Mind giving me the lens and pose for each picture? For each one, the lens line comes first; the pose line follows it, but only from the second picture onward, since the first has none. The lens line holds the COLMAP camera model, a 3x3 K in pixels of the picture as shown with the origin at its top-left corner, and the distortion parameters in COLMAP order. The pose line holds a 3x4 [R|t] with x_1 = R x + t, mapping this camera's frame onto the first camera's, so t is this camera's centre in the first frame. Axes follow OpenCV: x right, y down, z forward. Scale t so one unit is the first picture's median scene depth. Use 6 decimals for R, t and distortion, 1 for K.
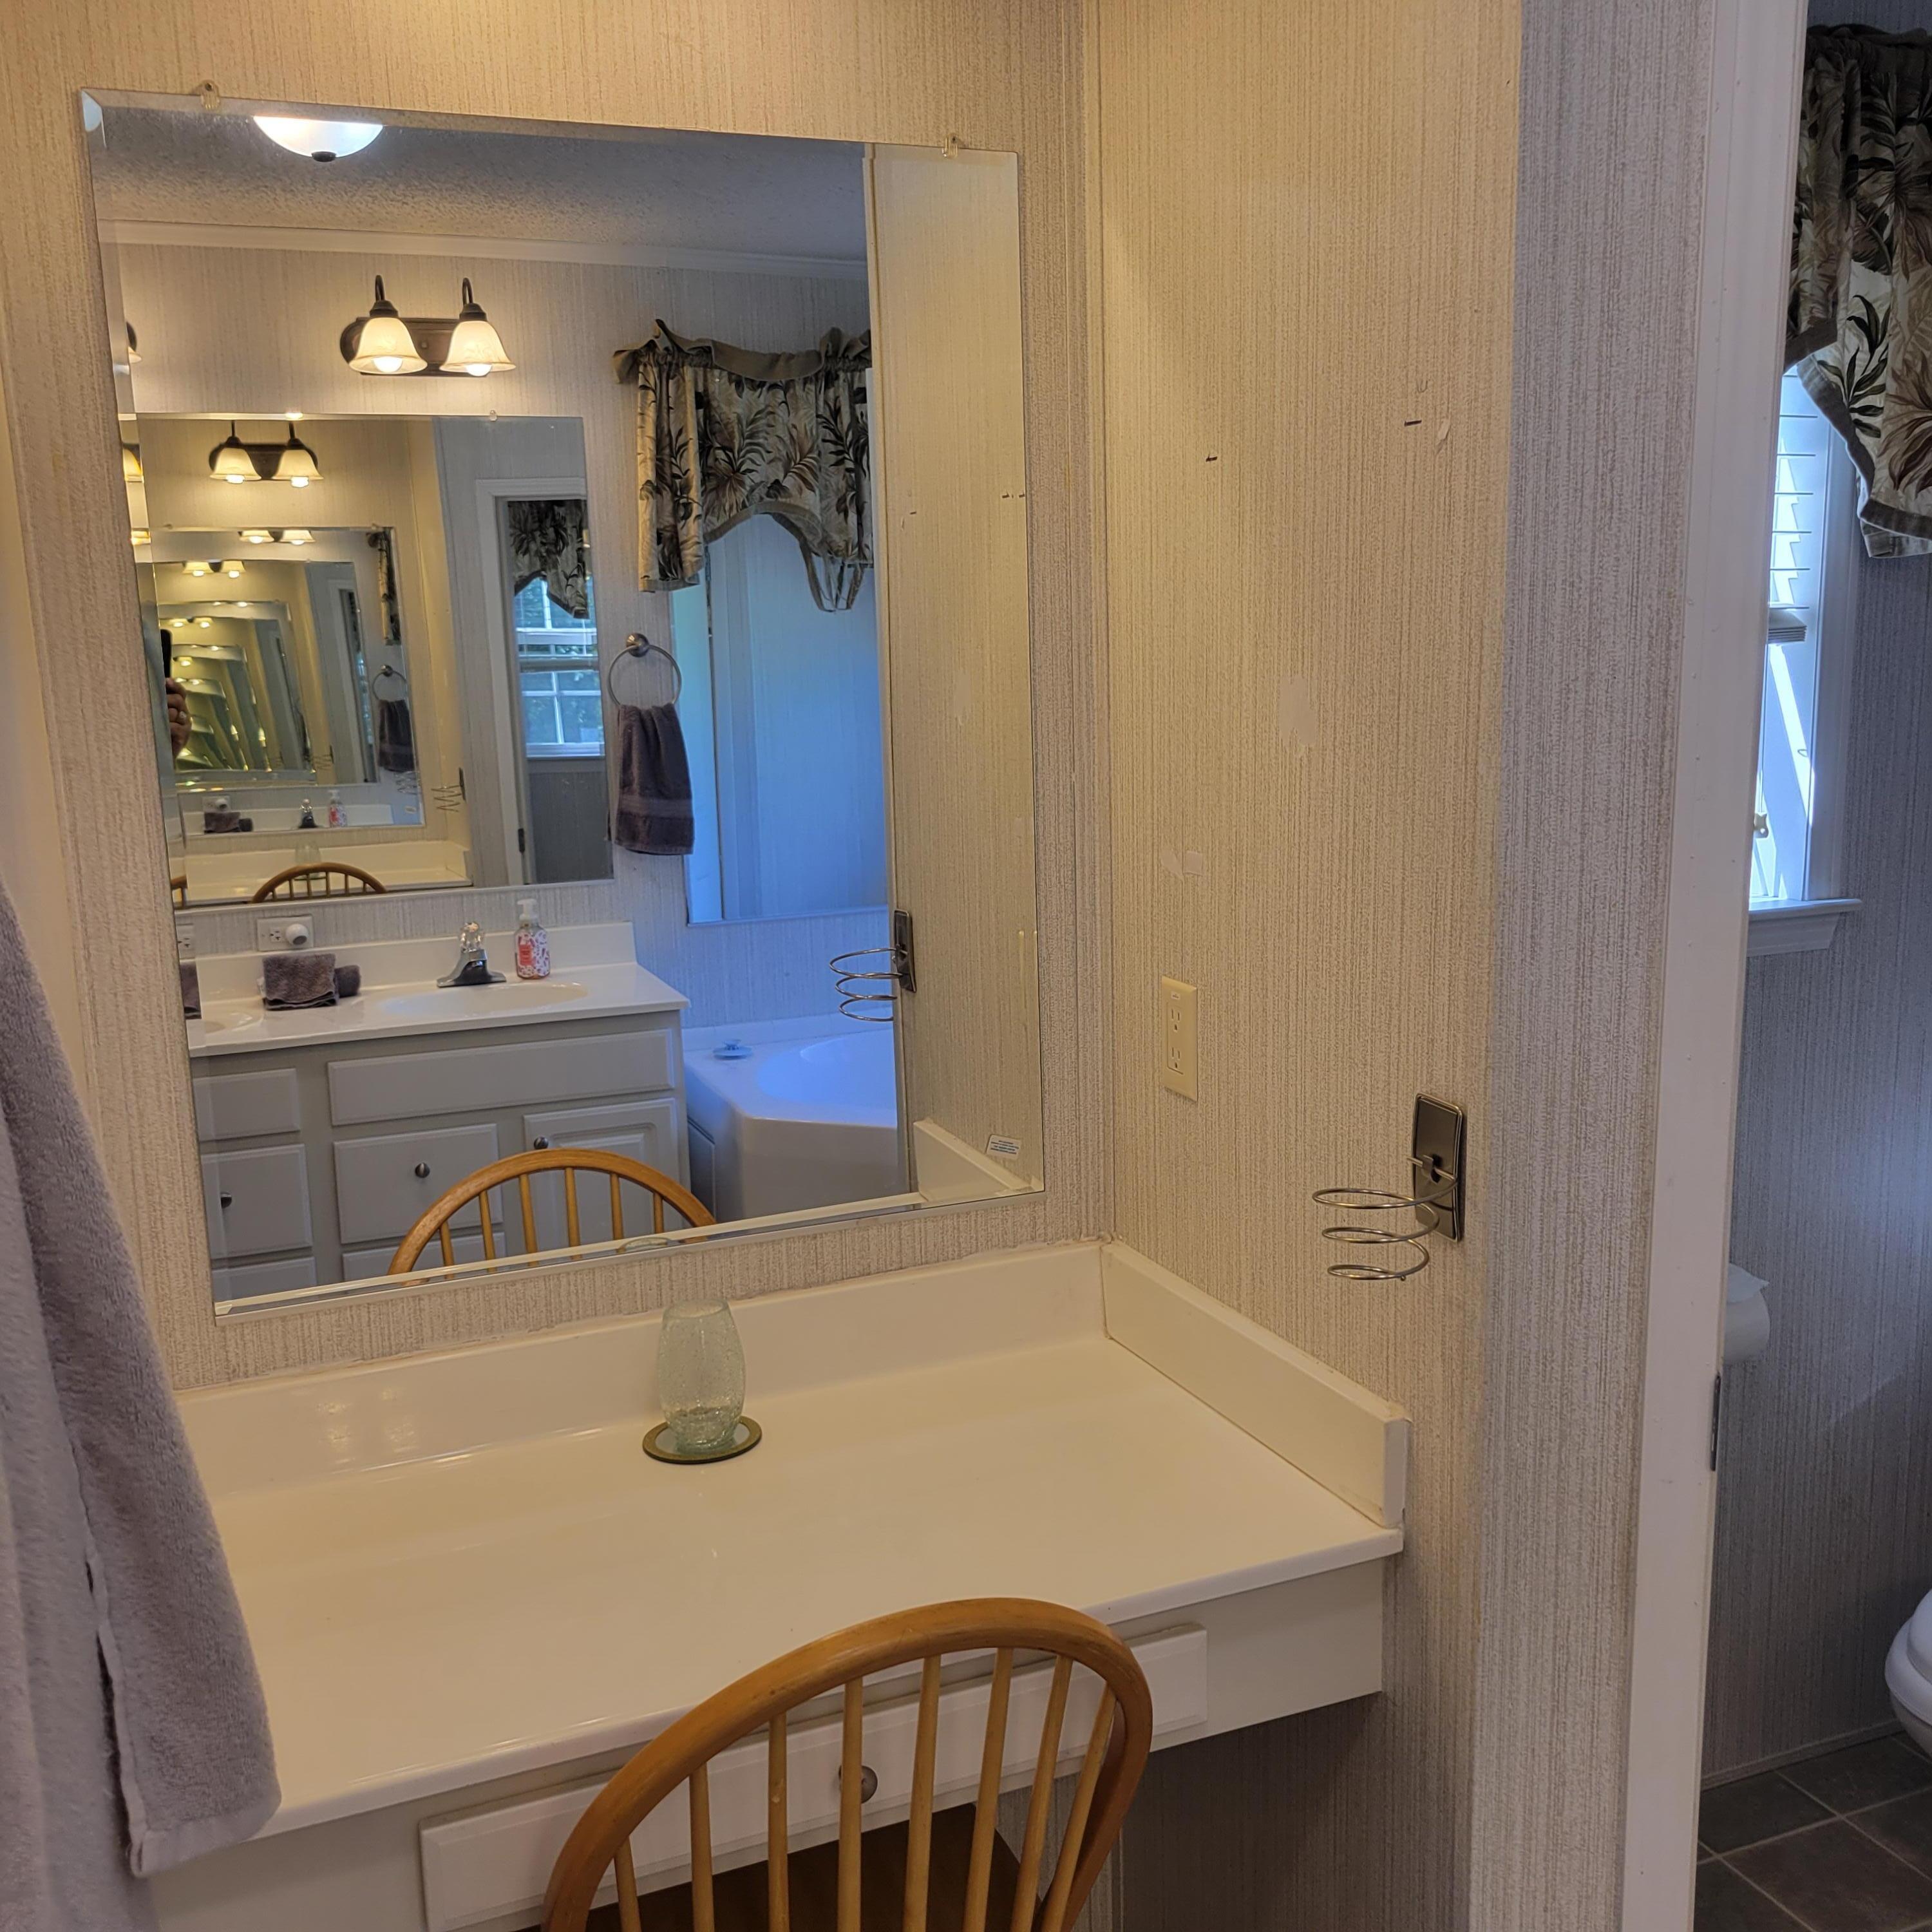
lens RADIAL K [[1957.8, 0, 959.1], [0, 1957.8, 963.7], [0, 0, 1]] dist [0.042812, -0.029627]
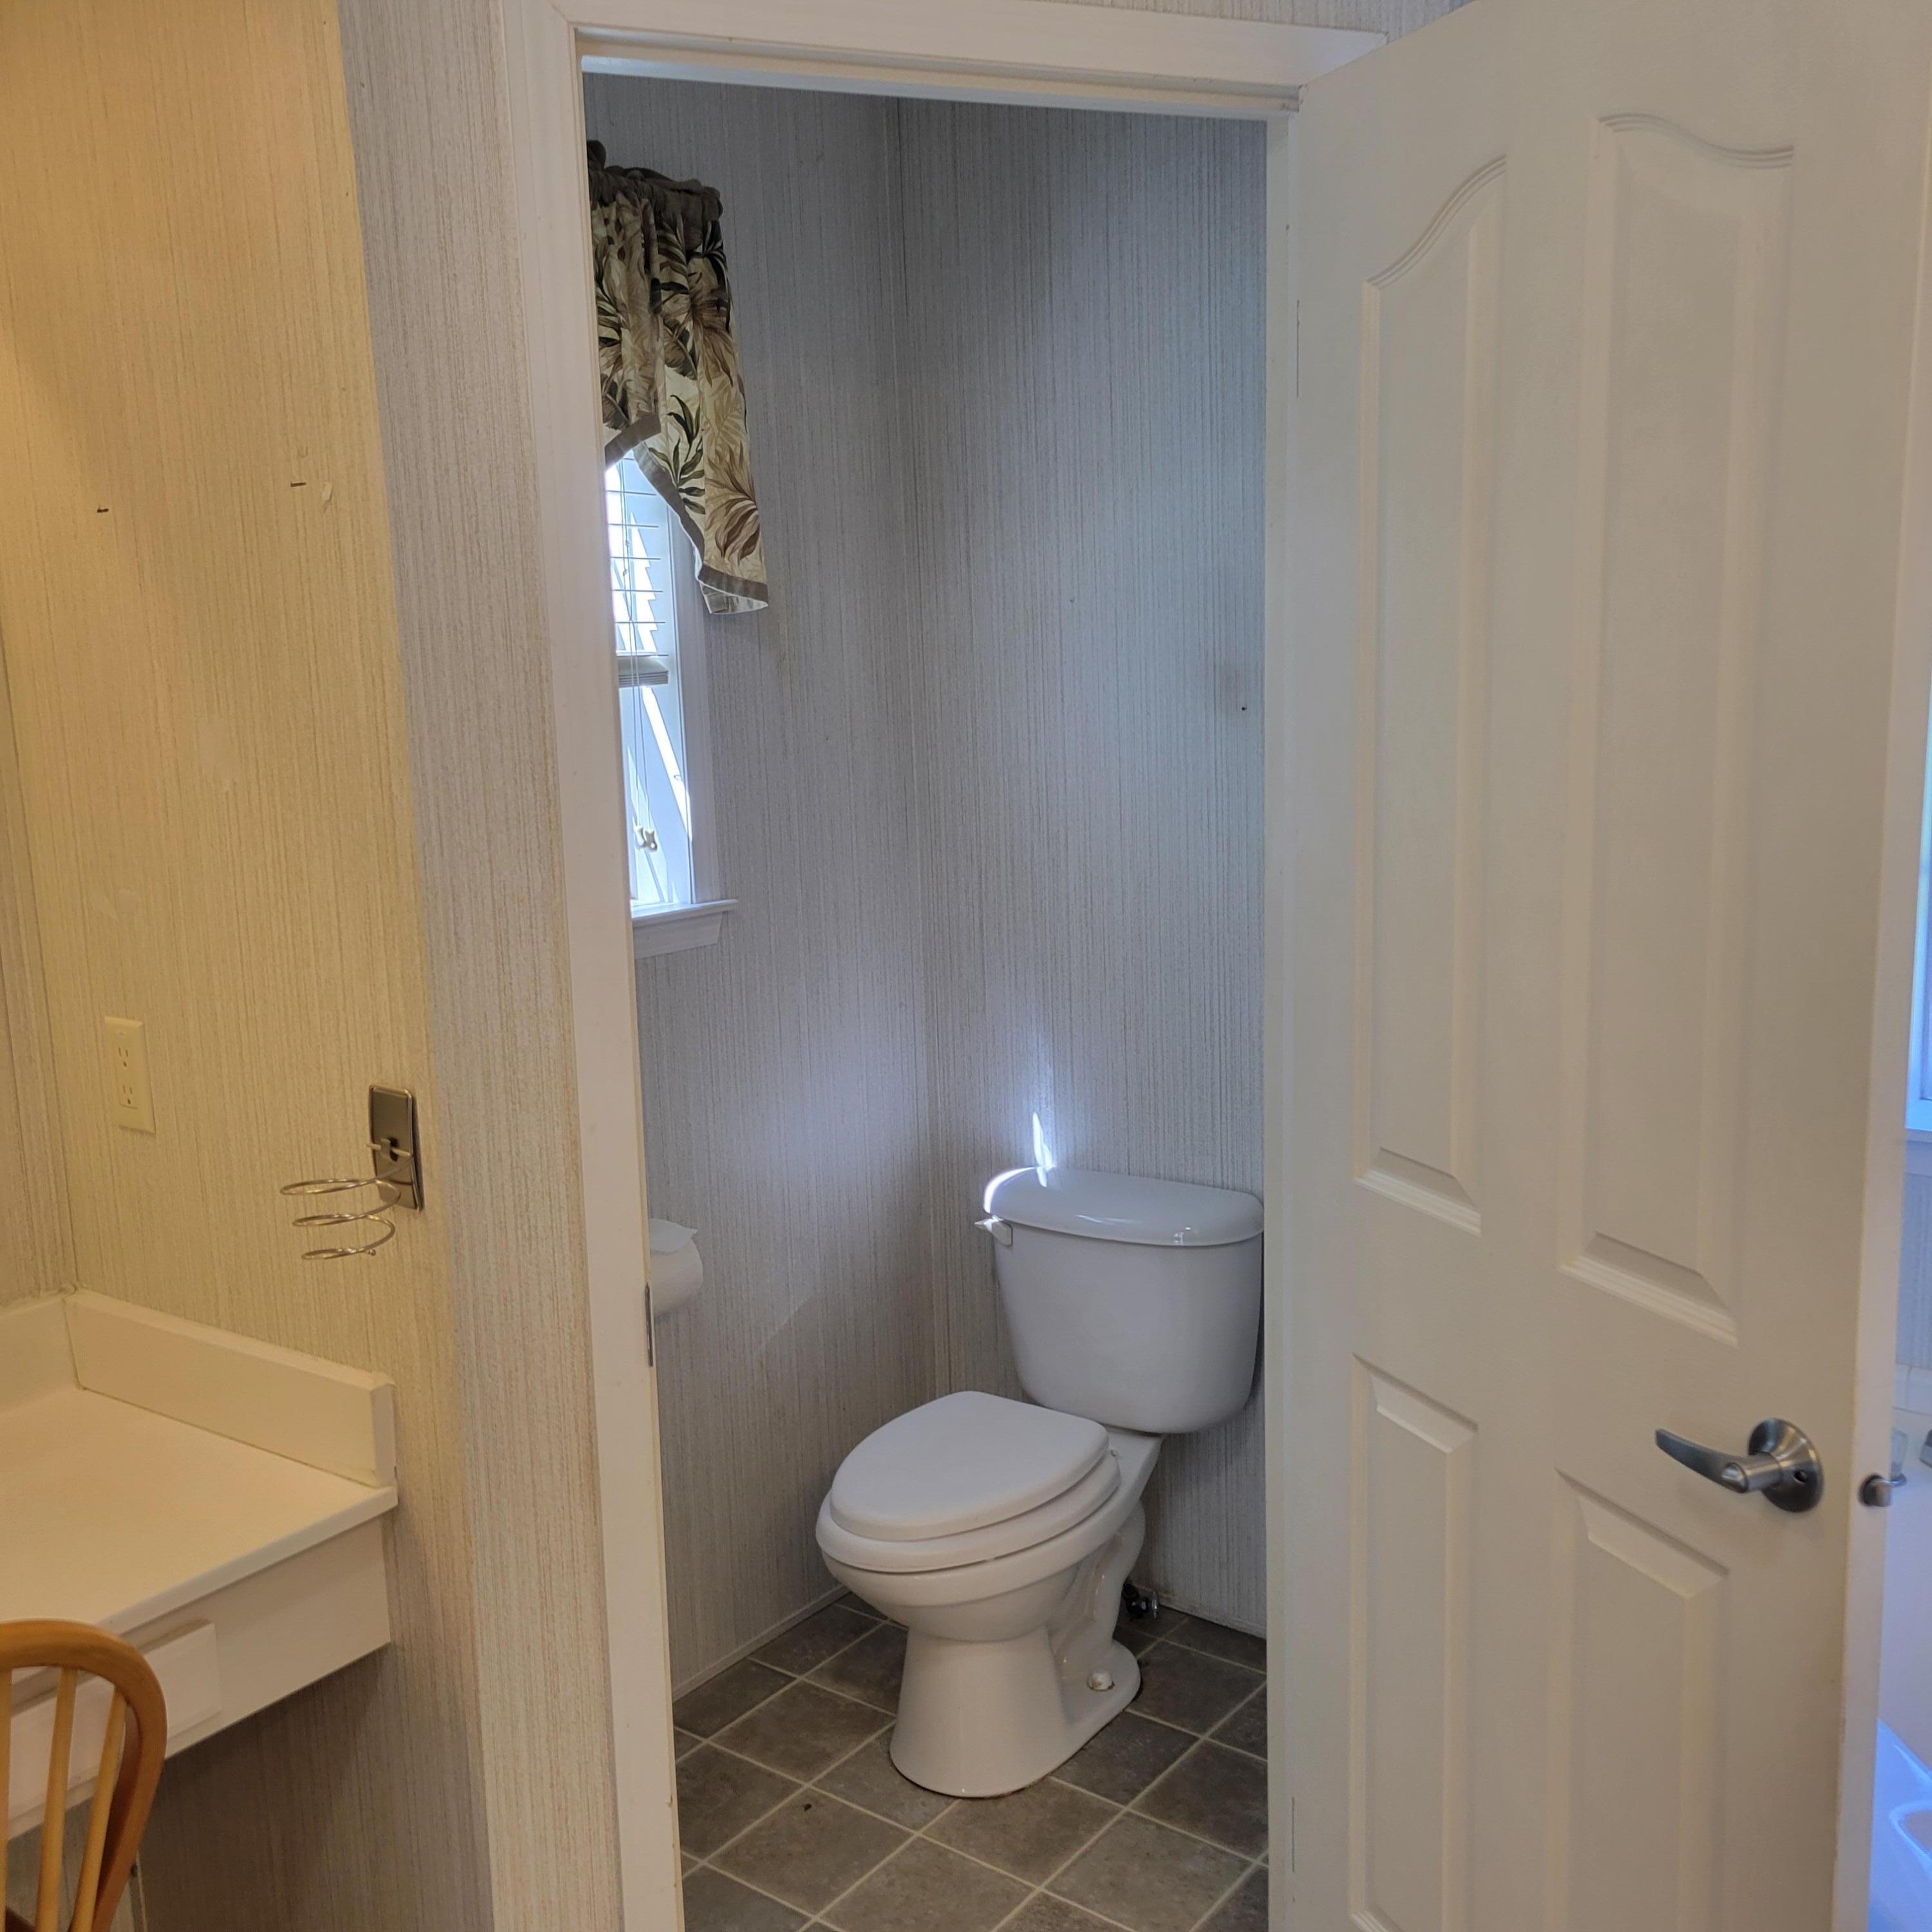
lens RADIAL K [[1943.2, 0, 966.0], [0, 1943.2, 966.0], [0, 0, 1]] dist [0.055480, -0.016967]
pose [[0.861346, -0.090225, 0.499942, -0.021916], [0.104938, 0.994478, -0.001323, 0.034921], [-0.497062, 0.053603, 0.866058, -0.126069]]
